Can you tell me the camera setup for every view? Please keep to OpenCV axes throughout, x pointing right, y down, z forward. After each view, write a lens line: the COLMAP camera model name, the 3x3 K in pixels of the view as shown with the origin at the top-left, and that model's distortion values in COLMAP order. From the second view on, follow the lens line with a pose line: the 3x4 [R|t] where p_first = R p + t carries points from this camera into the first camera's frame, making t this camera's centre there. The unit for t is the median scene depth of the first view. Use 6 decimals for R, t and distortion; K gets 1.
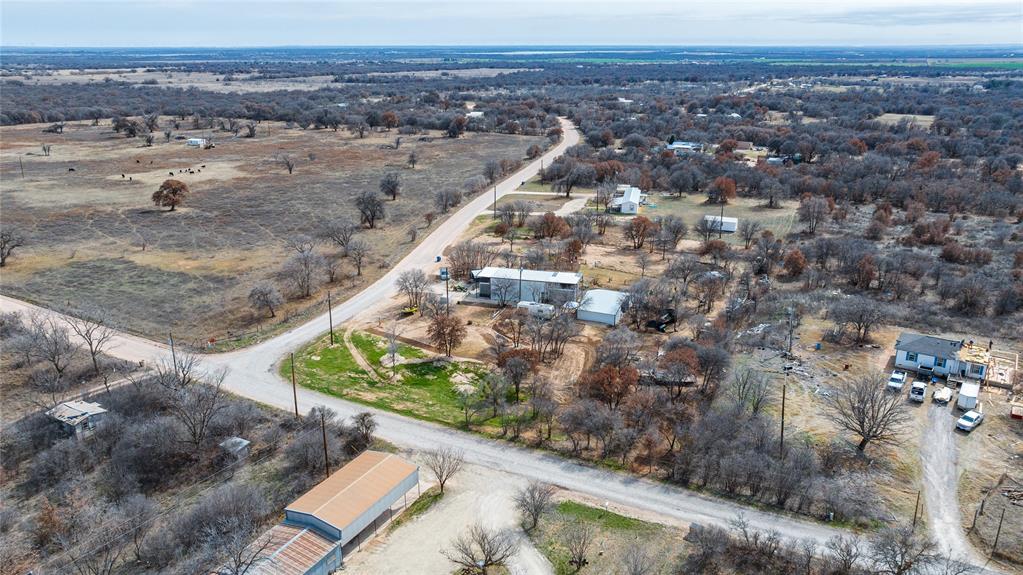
lens RADIAL K [[739.8, 0, 512.1], [0, 739.8, 289.1], [0, 0, 1]] dist [-0.024371, 0.014530]
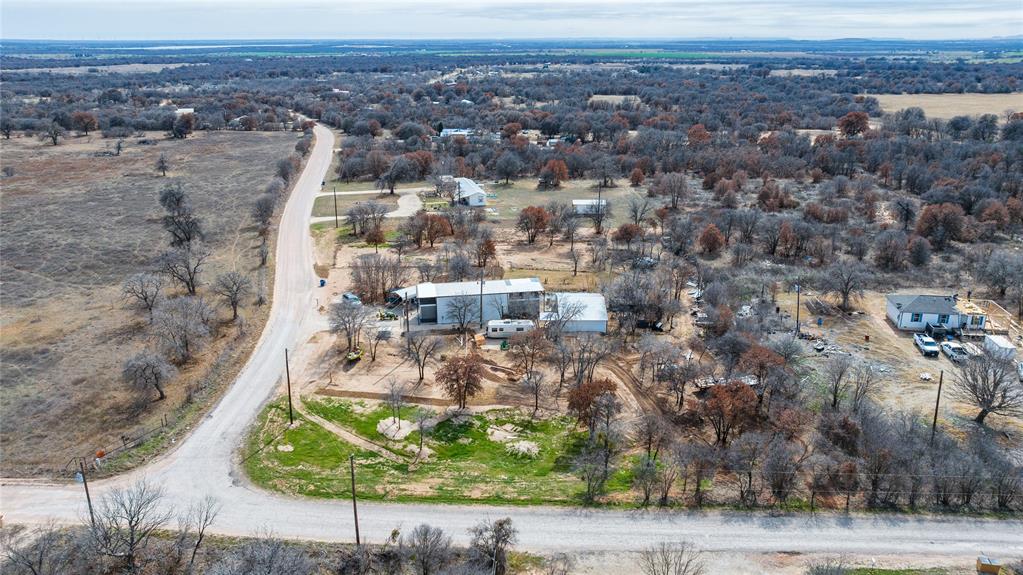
lens RADIAL K [[739.8, 0, 505.6], [0, 739.8, 283.2], [0, 0, 1]] dist [-0.024371, 0.014530]
pose [[0.907209, -0.130669, 0.399872, -0.254804], [0.130666, 0.991048, 0.027402, -0.039036], [-0.399873, 0.027390, 0.916161, 0.215015]]
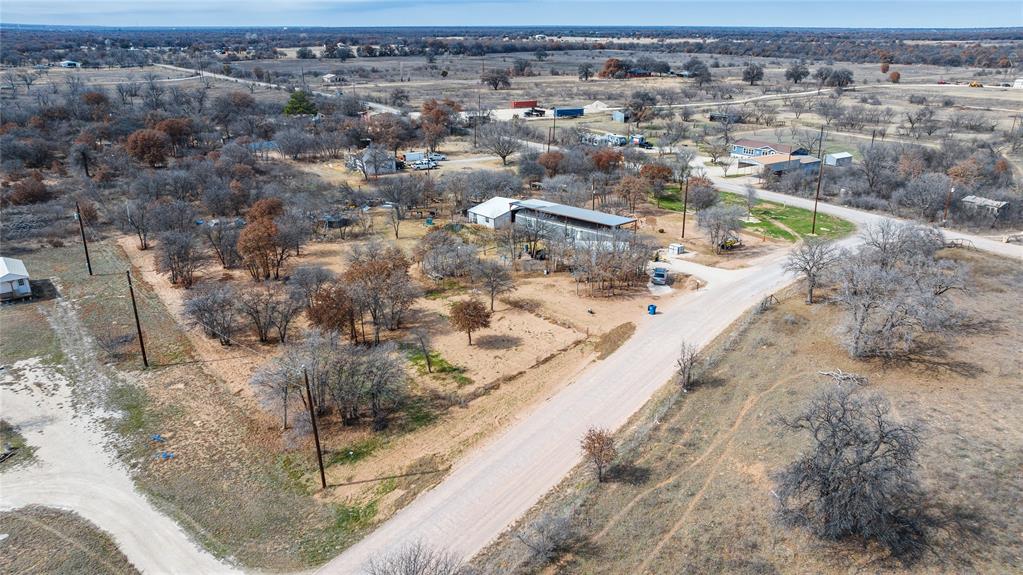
lens RADIAL K [[739.8, 0, 515.6], [0, 739.8, 288.8], [0, 0, 1]] dist [-0.024371, 0.014530]
pose [[-0.900412, -0.150369, 0.408224, -0.236822], [0.131756, 0.800036, 0.585306, -0.389866], [-0.414606, 0.580802, -0.700550, 1.498869]]
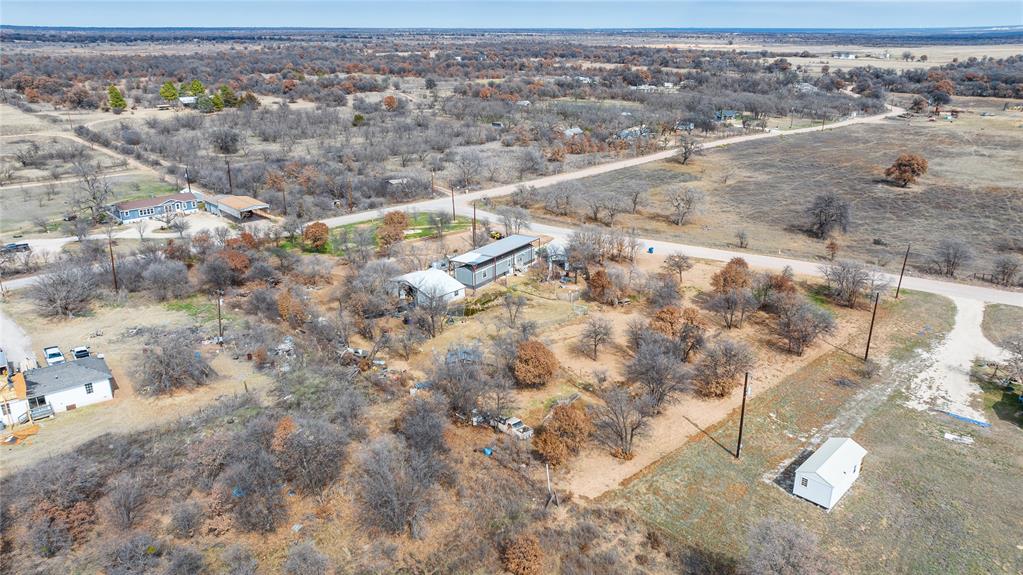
lens RADIAL K [[739.8, 0, 514.5], [0, 739.8, 287.5], [0, 0, 1]] dist [-0.024371, 0.014530]
pose [[-0.305348, 0.316047, -0.898263, 0.818469], [-0.307044, 0.860254, 0.407048, -0.337879], [0.901380, 0.400097, -0.165637, 1.099668]]
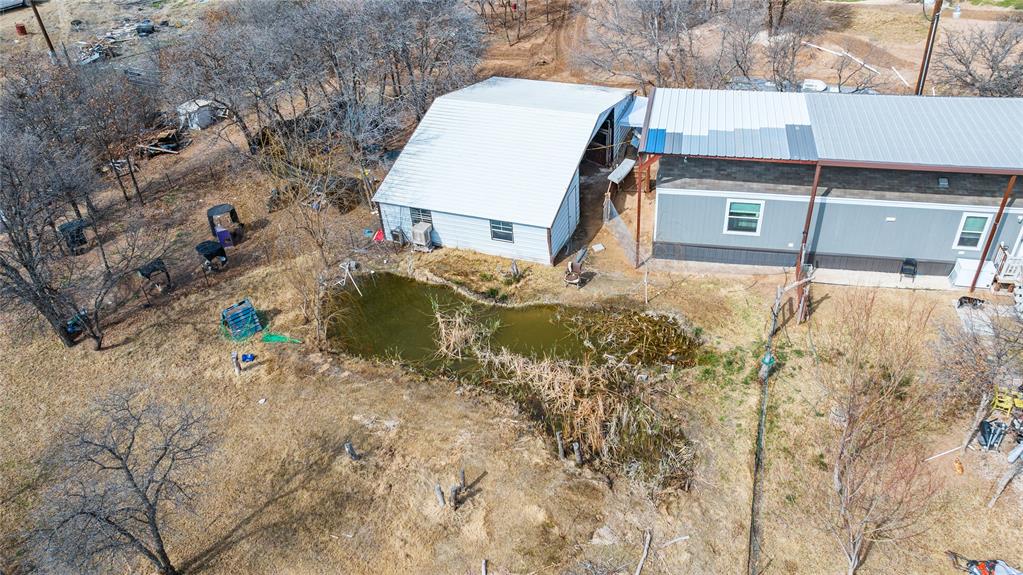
lens RADIAL K [[739.8, 0, 518.2], [0, 739.8, 291.2], [0, 0, 1]] dist [-0.024371, 0.014530]
pose [[-0.995102, 0.093458, -0.032223, 0.127749], [0.024021, 0.544783, 0.838233, -0.133820], [0.095894, 0.833353, -0.544359, 1.026057]]
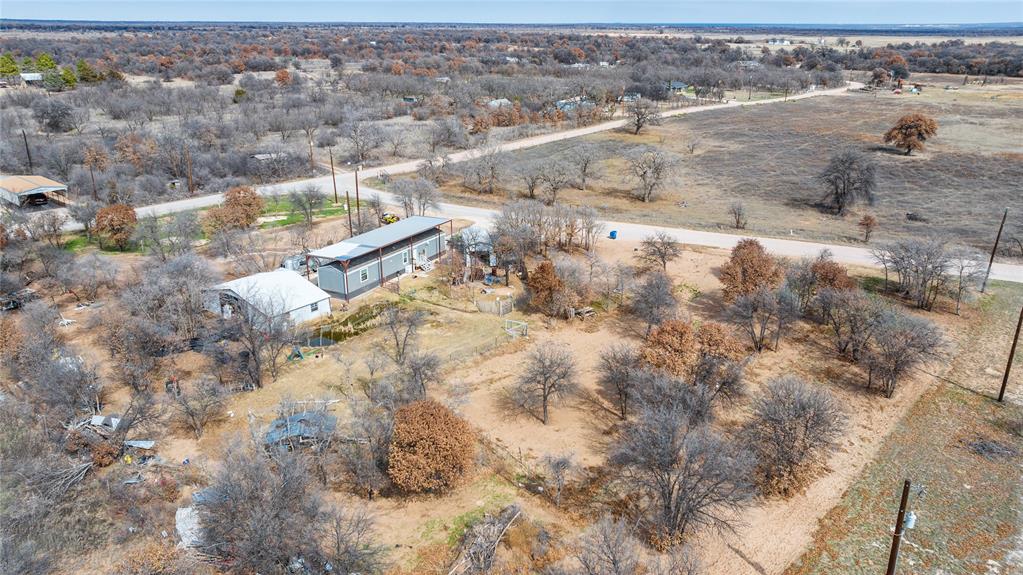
lens RADIAL K [[739.8, 0, 513.6], [0, 739.8, 284.0], [0, 0, 1]] dist [-0.024371, 0.014530]
pose [[-0.214933, 0.315547, -0.924248, 0.543632], [-0.315514, 0.873183, 0.371486, -0.226218], [0.924259, 0.371458, -0.088116, 1.073461]]
